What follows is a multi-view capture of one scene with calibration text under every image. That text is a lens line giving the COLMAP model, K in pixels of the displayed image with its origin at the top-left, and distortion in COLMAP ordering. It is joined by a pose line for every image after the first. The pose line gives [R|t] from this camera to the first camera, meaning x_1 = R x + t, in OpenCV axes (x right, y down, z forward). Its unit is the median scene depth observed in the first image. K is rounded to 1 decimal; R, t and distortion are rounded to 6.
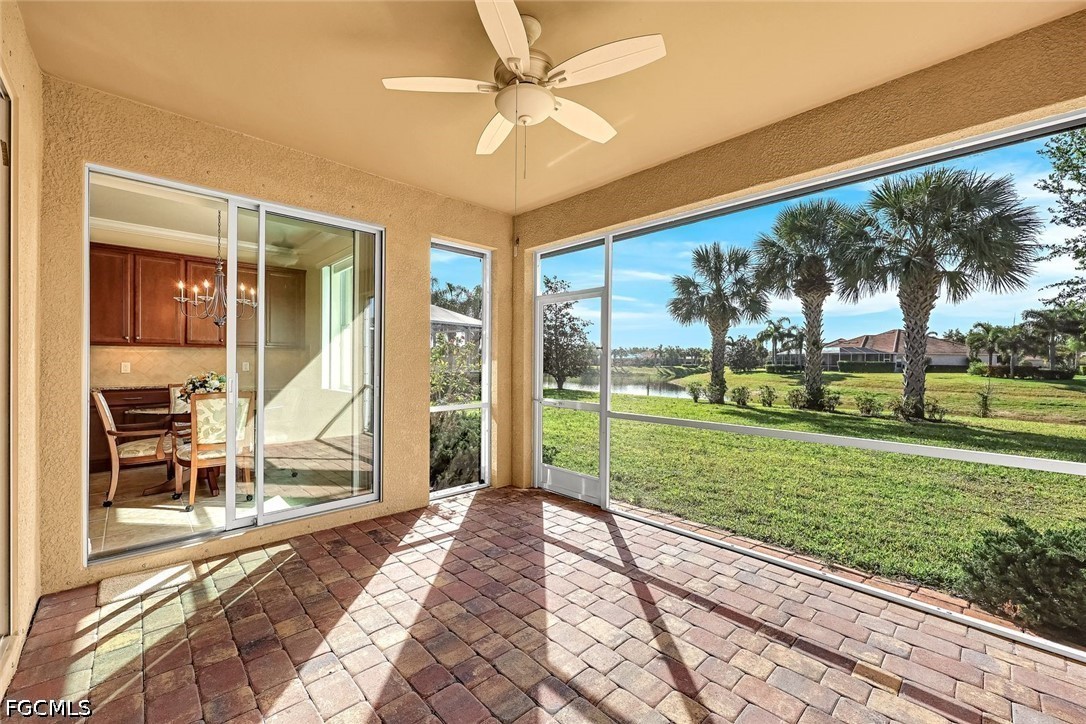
lens RADIAL K [[435.8, 0, 540.8], [0, 435.8, 362.1], [0, 0, 1]] dist [-0.002972, 0.000191]
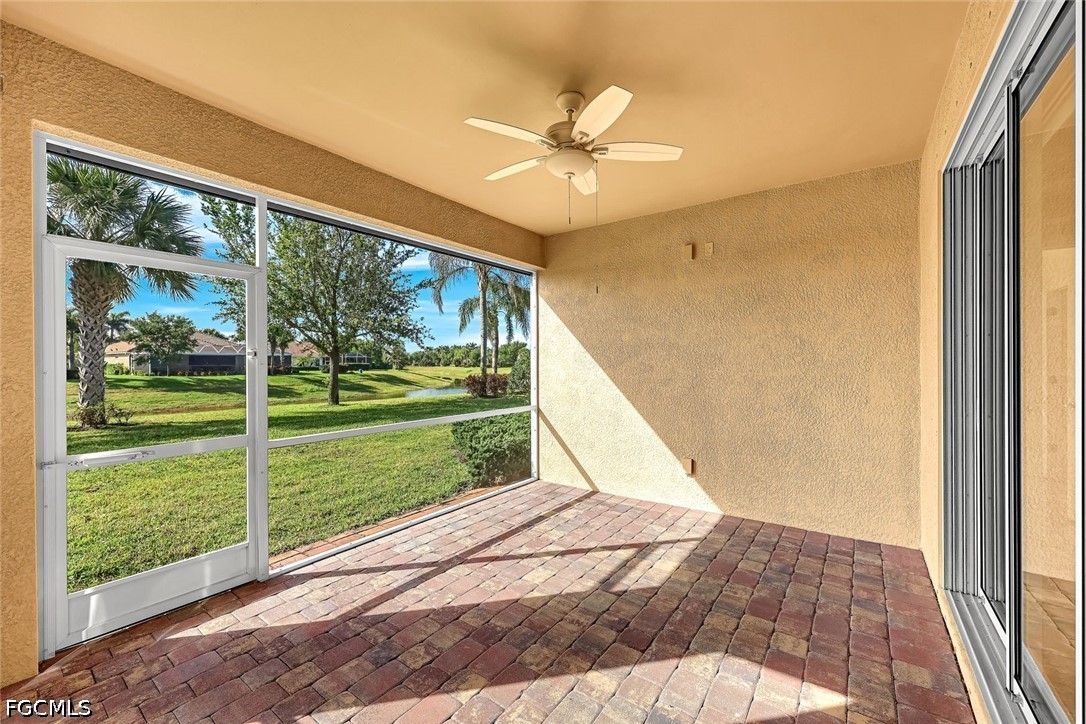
lens RADIAL K [[435.8, 0, 544.5], [0, 435.8, 362.9], [0, 0, 1]] dist [-0.002972, 0.000191]
pose [[-0.179262, -0.009973, 0.983751, -0.183434], [0.007079, 0.999910, 0.011427, -0.006714], [-0.983776, 0.009013, -0.179175, 0.192922]]
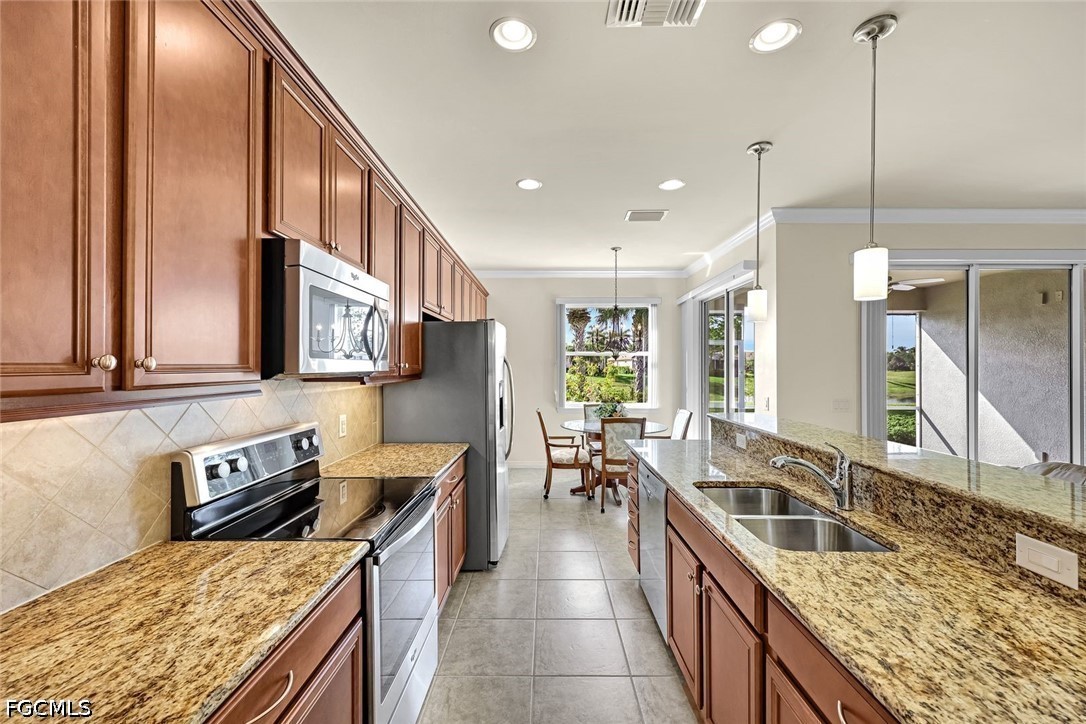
lens RADIAL K [[435.8, 0, 536.3], [0, 435.8, 364.1], [0, 0, 1]] dist [-0.002972, 0.000191]
pose [[0.703632, -0.004850, 0.710548, -0.518222], [0.006136, 0.999981, 0.000750, -0.020651], [-0.710539, 0.003832, 0.703648, 0.092256]]
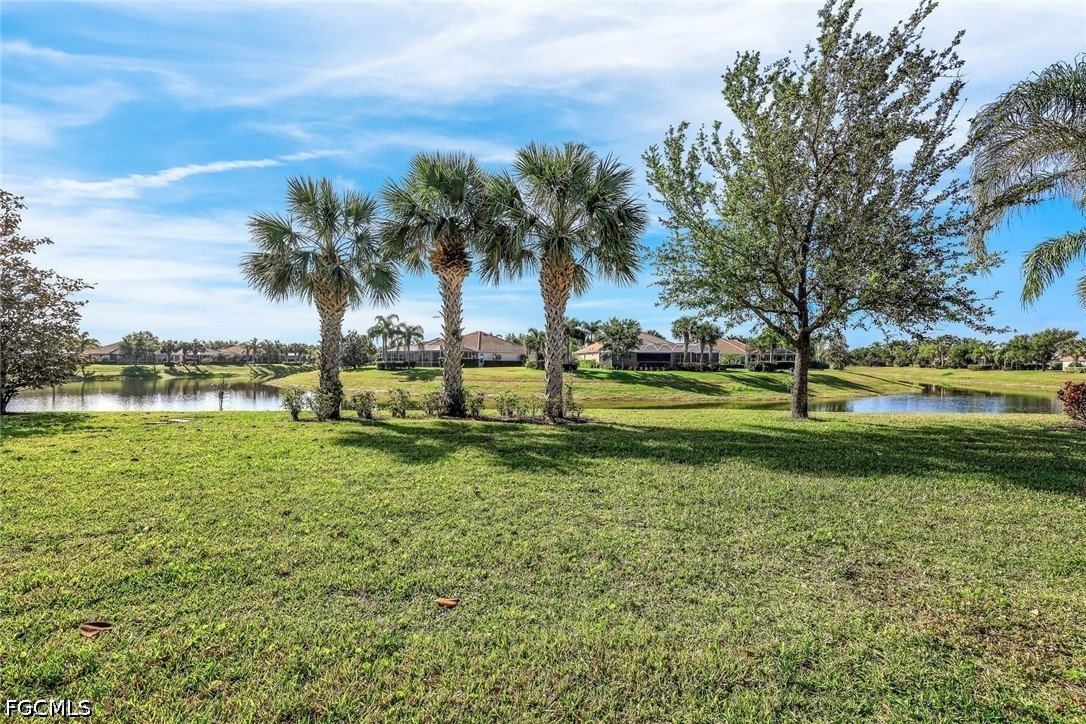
lens RADIAL K [[435.8, 0, 538.4], [0, 435.8, 362.9], [0, 0, 1]] dist [-0.002972, 0.000191]
pose [[0.666320, -0.009760, 0.745602, 0.137542], [0.003777, 0.999946, 0.009713, 0.004608], [-0.745656, -0.003656, 0.666321, 0.359260]]
